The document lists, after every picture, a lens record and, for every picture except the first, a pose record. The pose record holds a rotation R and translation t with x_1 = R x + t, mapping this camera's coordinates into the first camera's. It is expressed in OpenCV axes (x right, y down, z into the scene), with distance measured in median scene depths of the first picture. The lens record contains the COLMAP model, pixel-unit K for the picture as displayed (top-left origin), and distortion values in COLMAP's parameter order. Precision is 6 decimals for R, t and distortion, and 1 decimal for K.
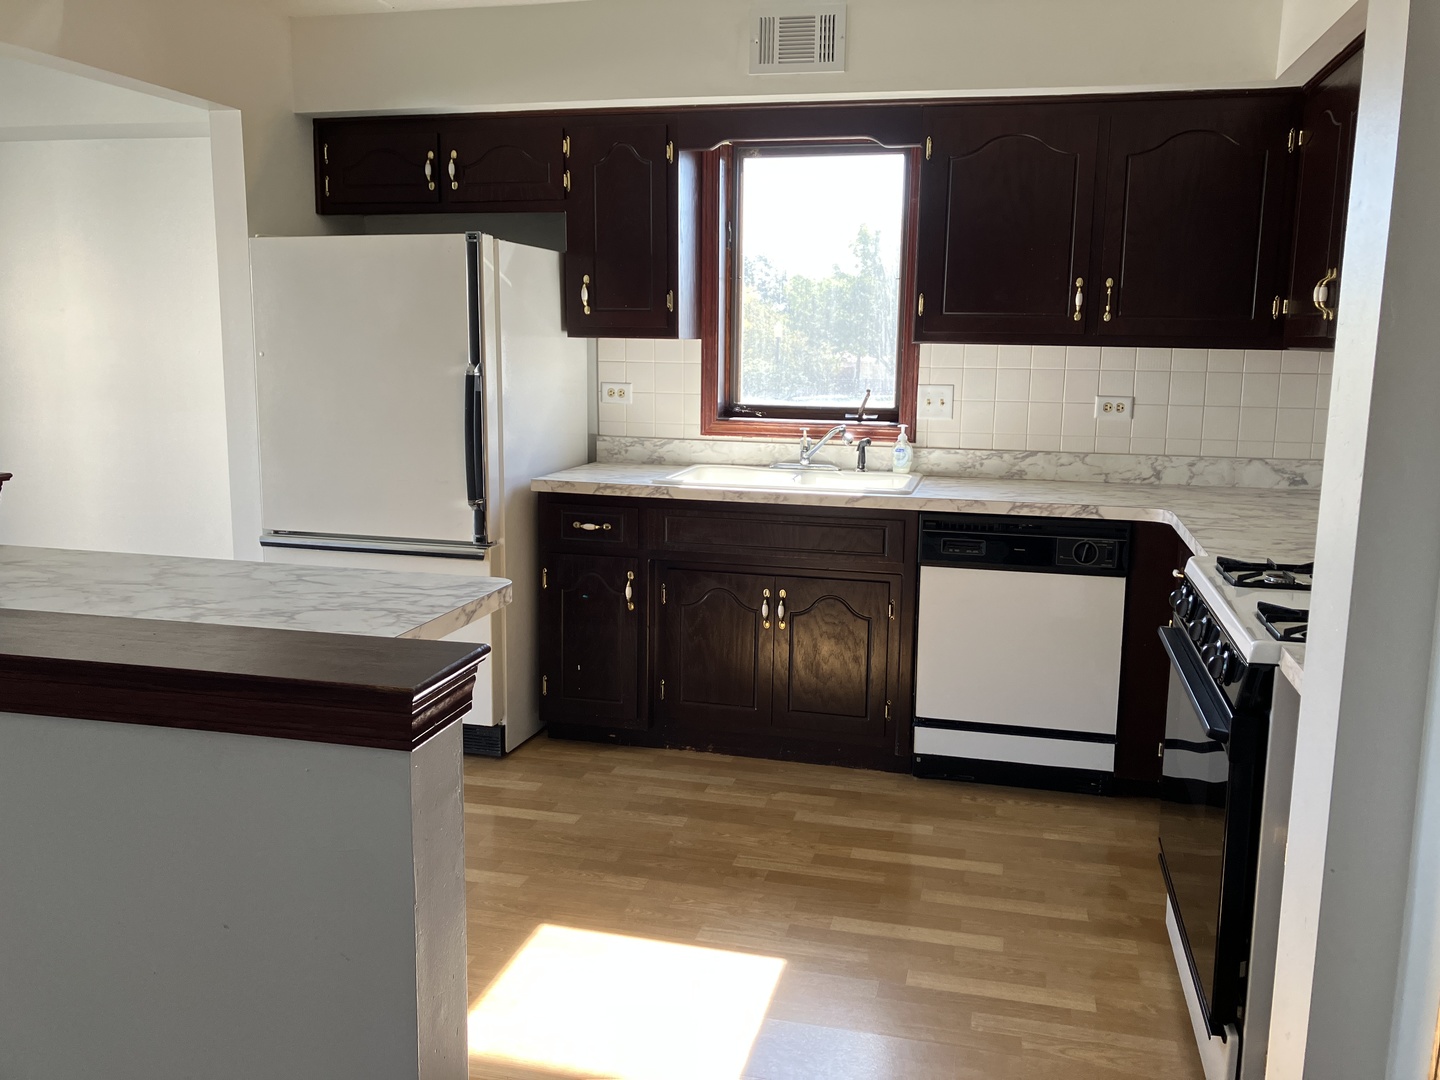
lens RADIAL K [[1172.8, 0, 720.0], [0, 1172.8, 540.0], [0, 0, 1]] dist [0.123818, -0.251378]
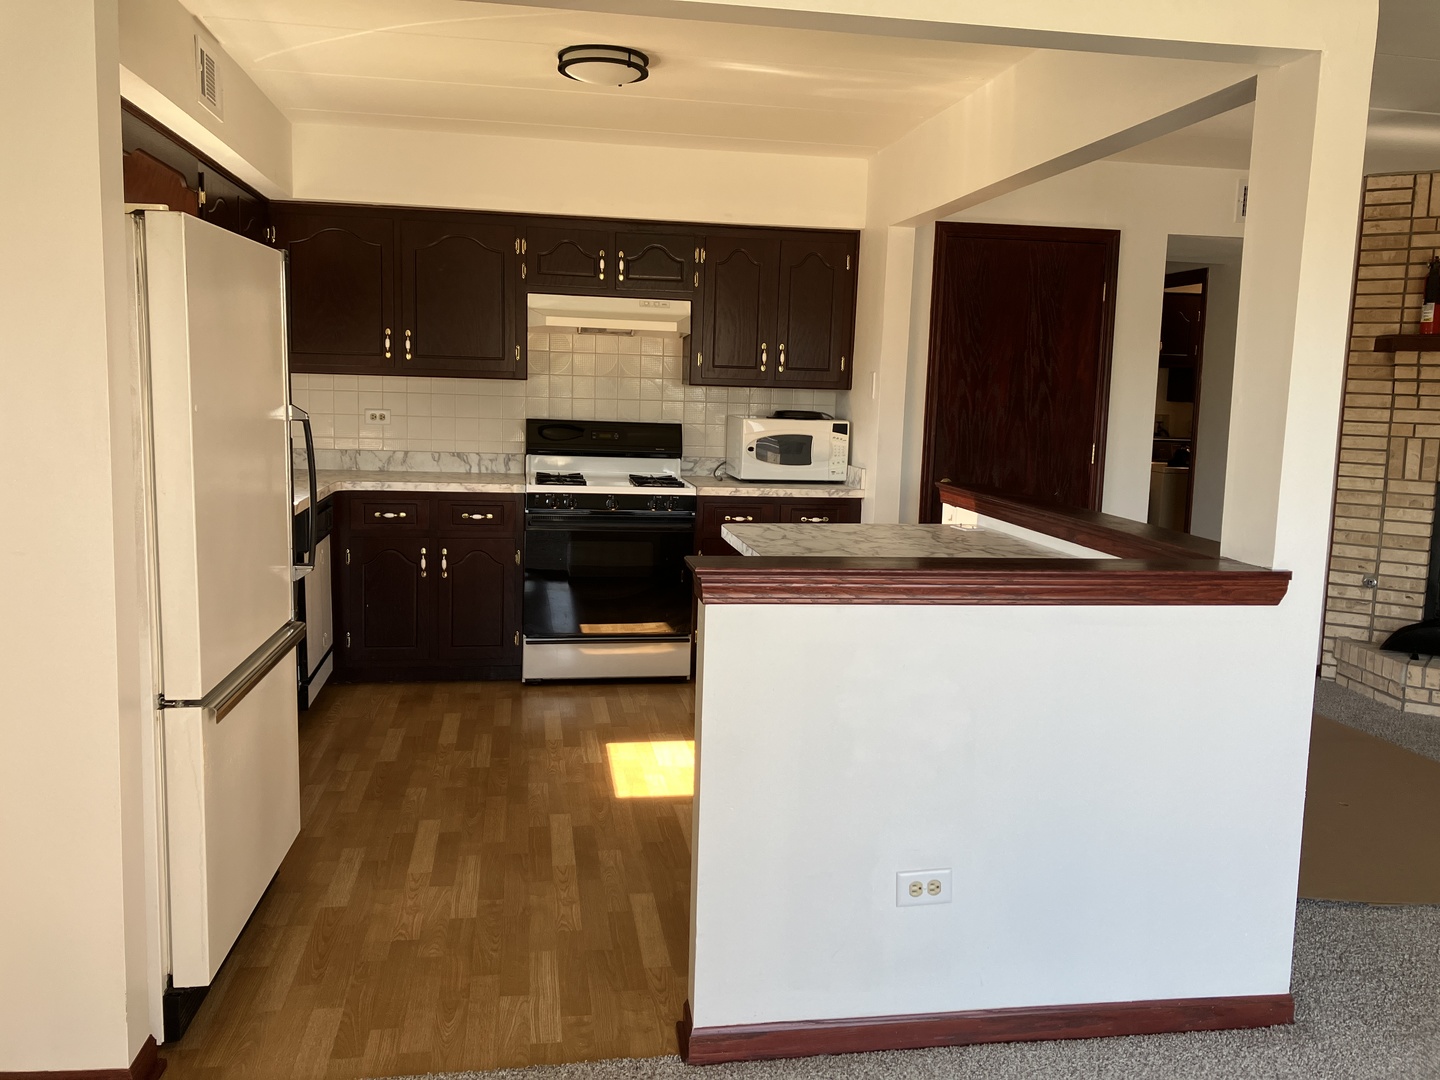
lens RADIAL K [[1179.9, 0, 720.0], [0, 1179.9, 540.0], [0, 0, 1]] dist [0.003622, 0.002095]
pose [[-0.395260, -0.137744, 0.908183, -1.216658], [0.140052, 0.968097, 0.207785, -0.201356], [-0.907830, 0.209322, -0.363358, 1.159953]]
